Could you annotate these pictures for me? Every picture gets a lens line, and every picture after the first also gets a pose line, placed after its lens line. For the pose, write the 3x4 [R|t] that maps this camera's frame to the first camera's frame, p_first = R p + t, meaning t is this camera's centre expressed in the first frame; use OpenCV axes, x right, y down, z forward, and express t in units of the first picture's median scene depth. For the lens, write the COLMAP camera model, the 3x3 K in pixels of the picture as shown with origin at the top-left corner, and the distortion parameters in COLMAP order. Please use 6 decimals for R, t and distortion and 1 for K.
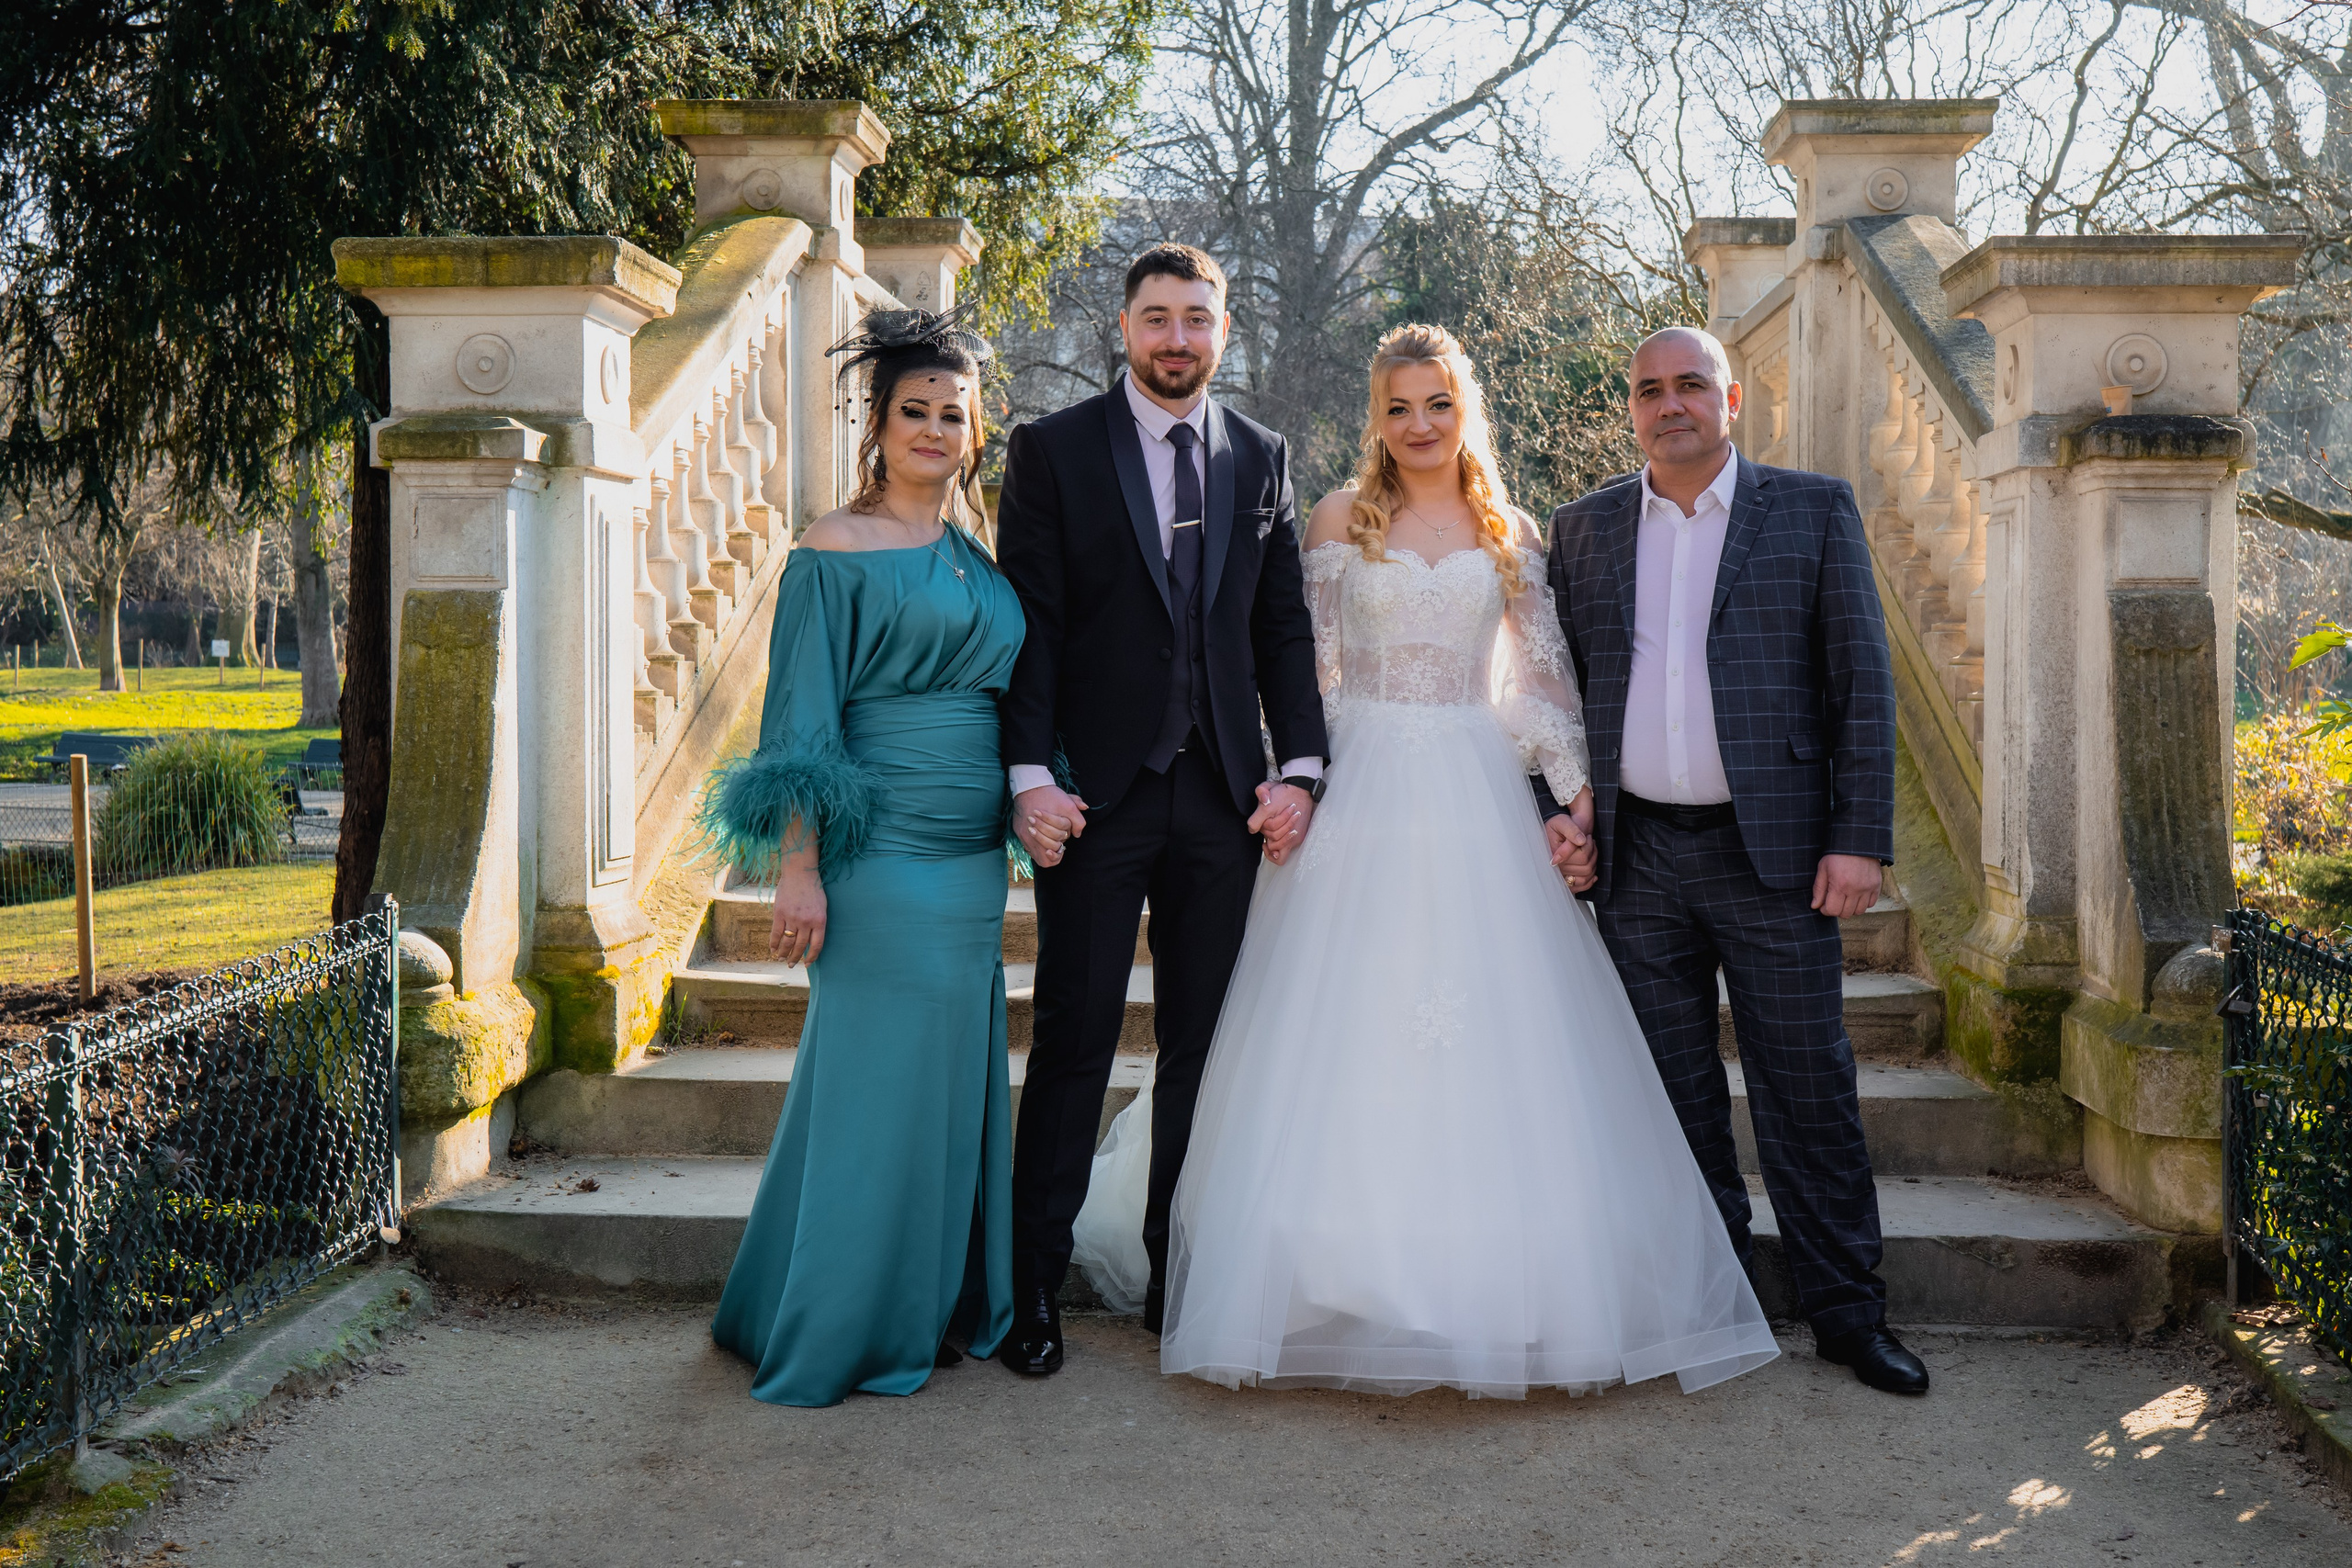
lens RADIAL K [[3300.8, 0, 1212.9], [0, 3300.8, 790.0], [0, 0, 1]] dist [0.005440, 0.000000]
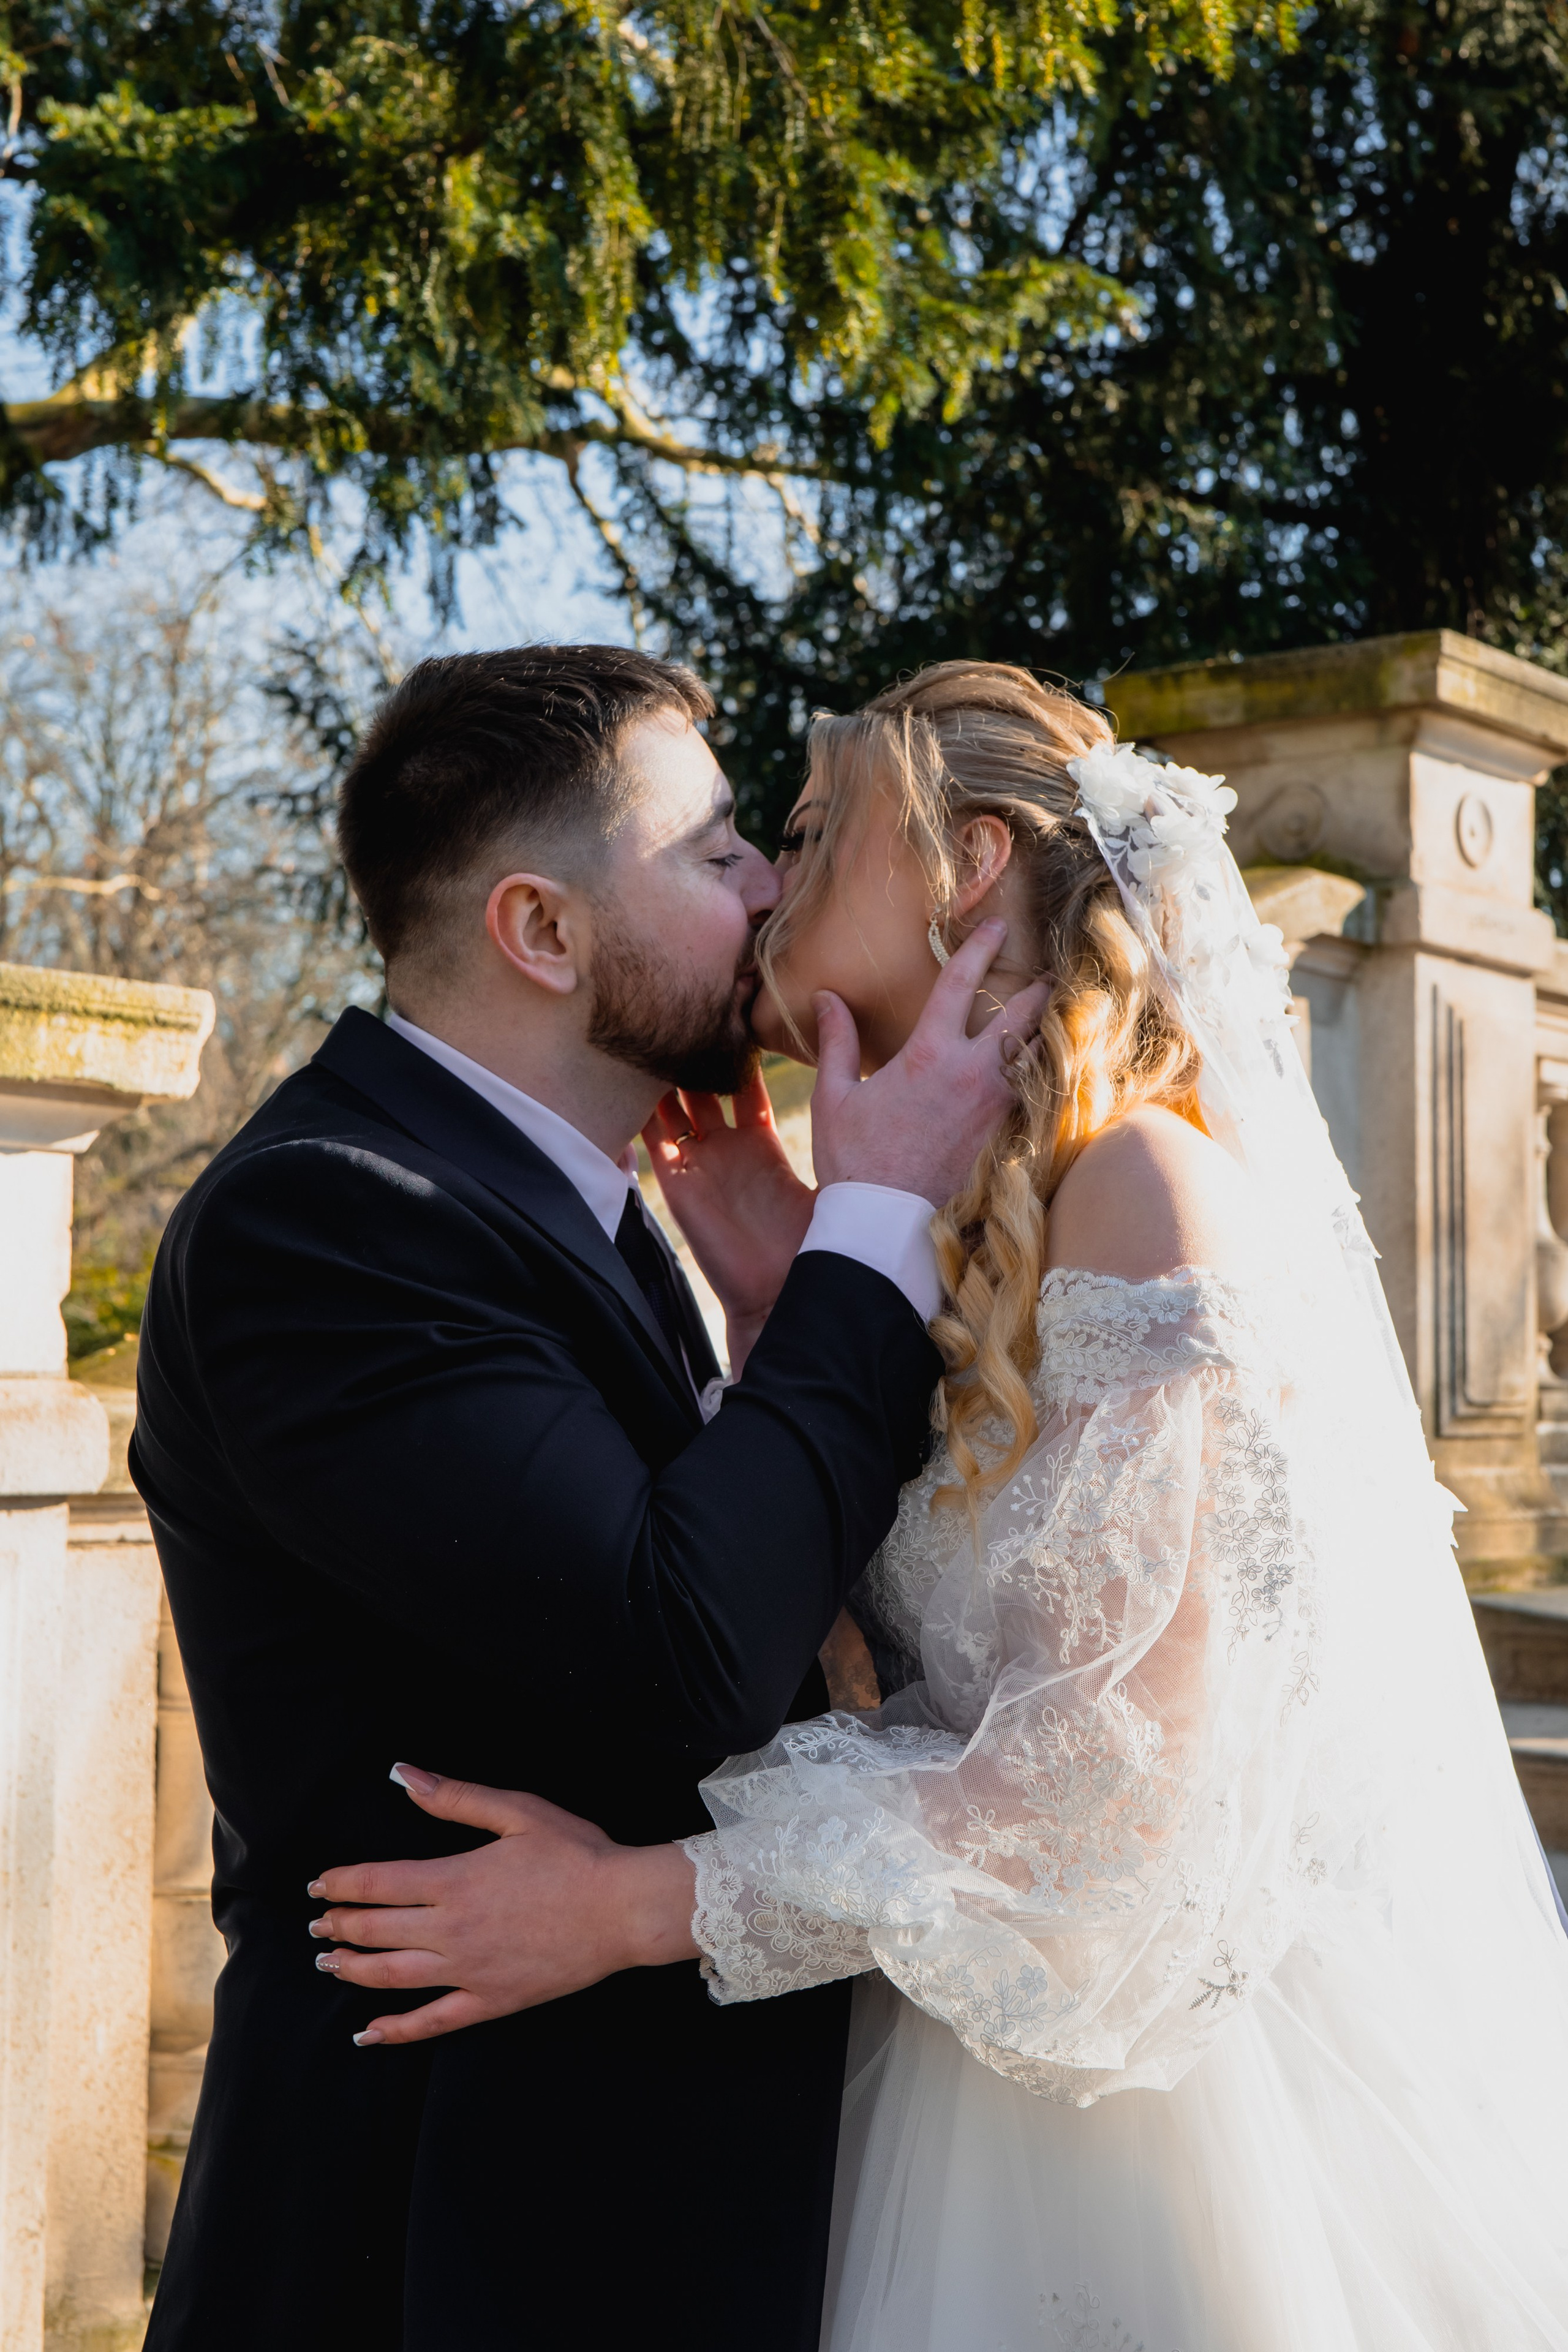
lens RADIAL K [[3301.1, 0, 816.2], [0, 3301.1, 1285.1], [0, 0, 1]] dist [0.005440, 0.000000]
pose [[0.817908, -0.018578, -0.575050, 0.135703], [-0.024387, 0.997461, -0.066911, -0.089648], [0.574832, 0.068750, 0.815378, 0.675834]]
